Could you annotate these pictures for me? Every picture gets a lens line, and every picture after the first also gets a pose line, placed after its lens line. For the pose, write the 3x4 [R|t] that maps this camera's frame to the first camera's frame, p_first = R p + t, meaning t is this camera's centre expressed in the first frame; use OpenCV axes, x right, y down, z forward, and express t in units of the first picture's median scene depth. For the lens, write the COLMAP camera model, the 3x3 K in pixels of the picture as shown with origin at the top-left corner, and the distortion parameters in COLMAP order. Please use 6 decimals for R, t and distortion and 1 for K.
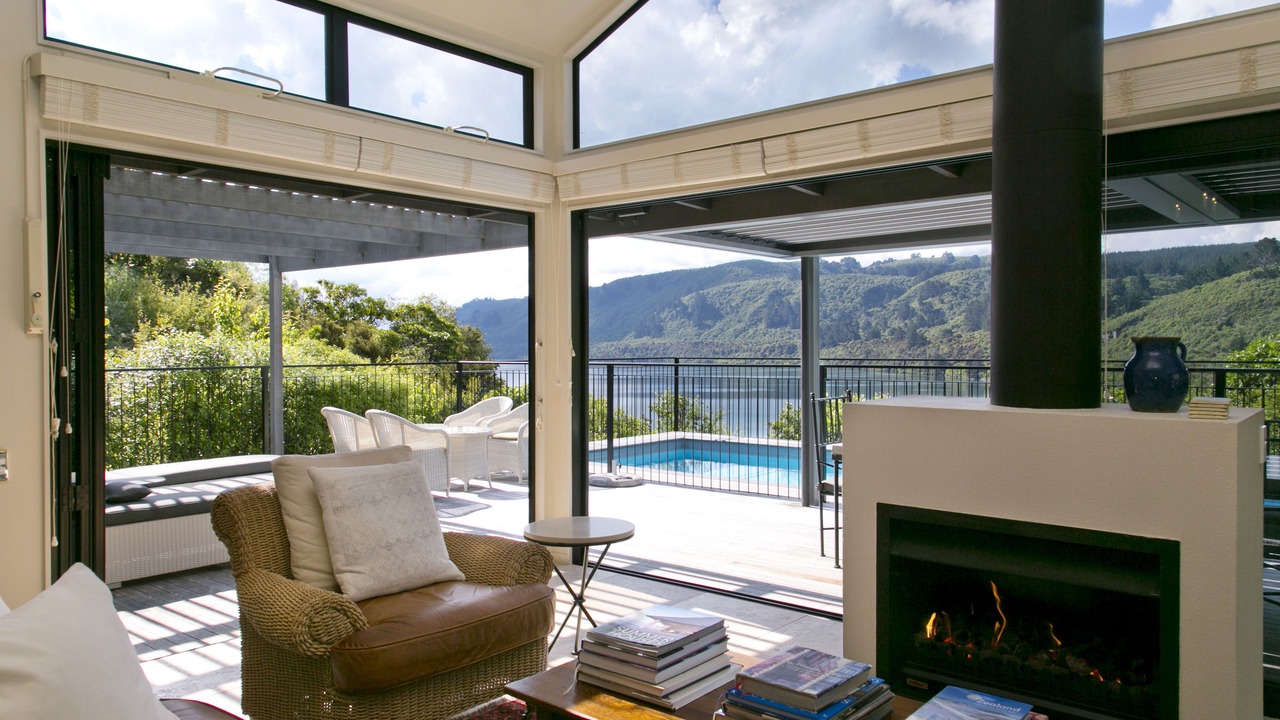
lens RADIAL K [[904.7, 0, 640.0], [0, 904.7, 360.0], [0, 0, 1]] dist [0.015224, 0.002538]
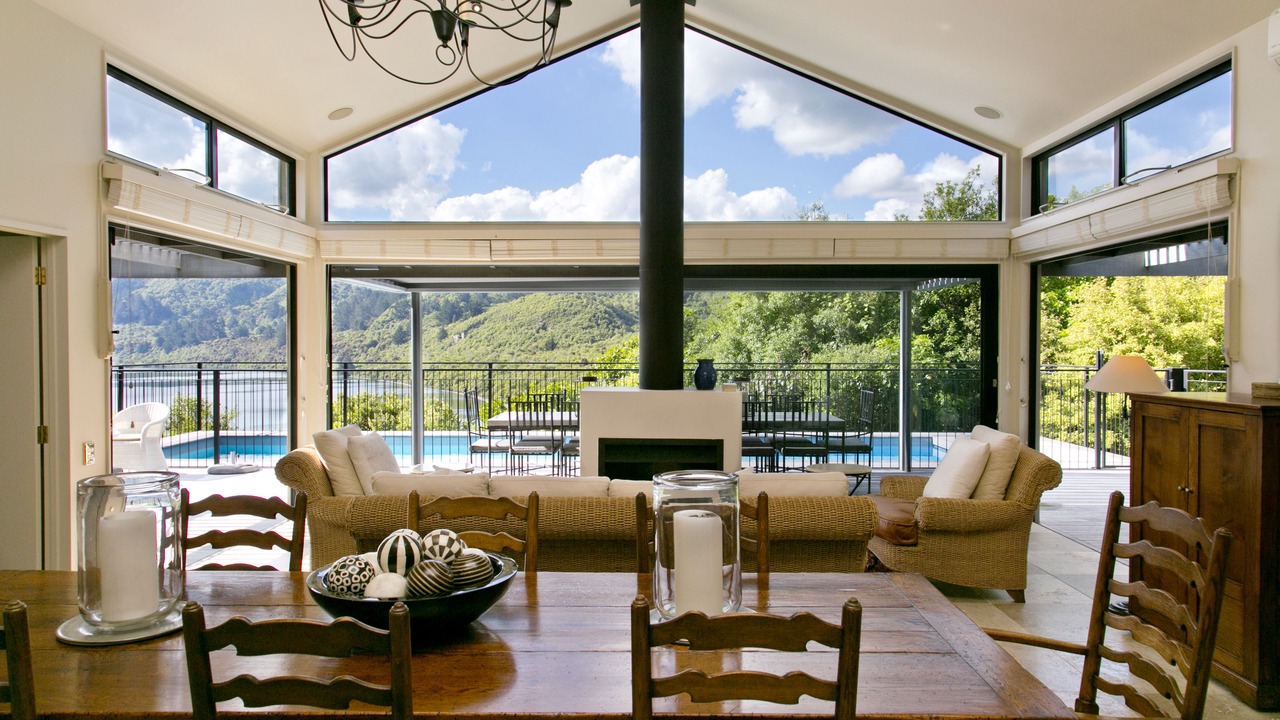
lens RADIAL K [[868.7, 0, 640.0], [0, 868.7, 360.0], [0, 0, 1]] dist [0.035778, 0.001099]
pose [[0.772597, -0.006998, 0.634858, -0.303428], [0.005477, 0.999976, 0.004357, -0.010106], [-0.634873, 0.000110, 0.772617, -0.196131]]
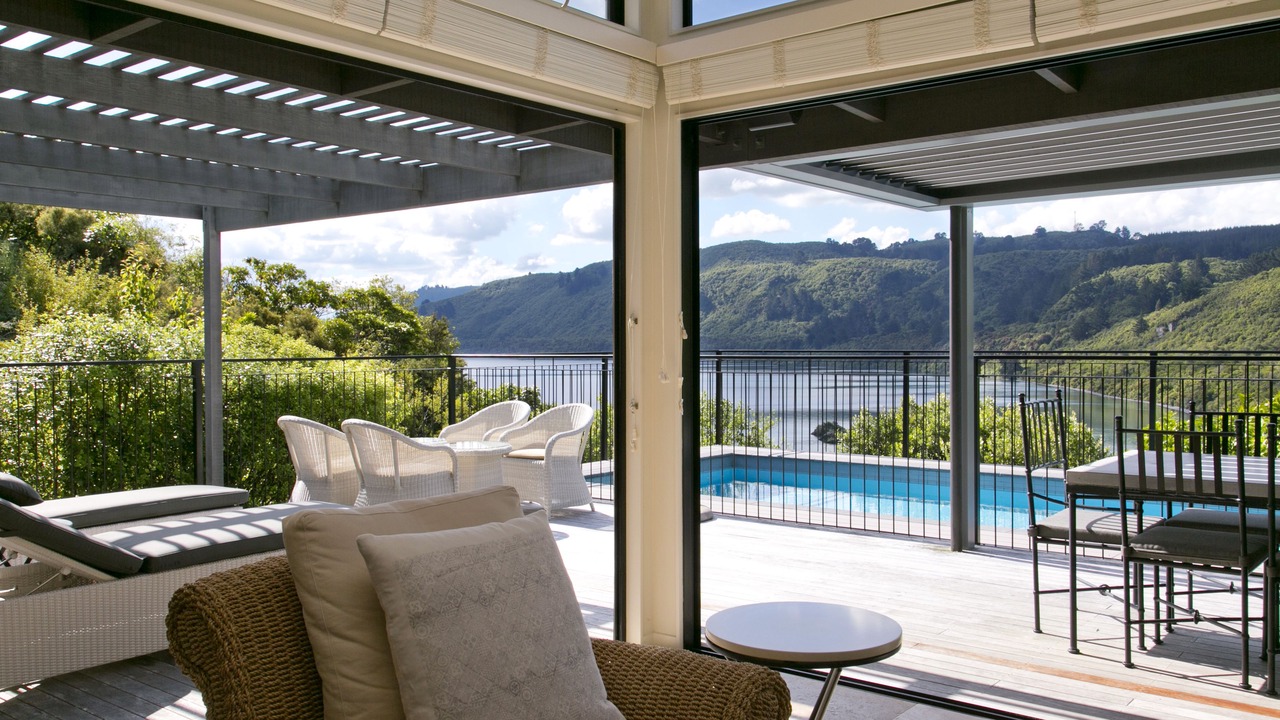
lens RADIAL K [[1057.9, 0, 640.0], [0, 1057.9, 360.0], [0, 0, 1]] dist [0.016435, 0.002887]
pose [[0.999755, -0.002056, 0.022031, -0.066732], [0.002023, 0.999997, 0.001518, 0.005451], [-0.022034, -0.001473, 0.999756, 0.119921]]
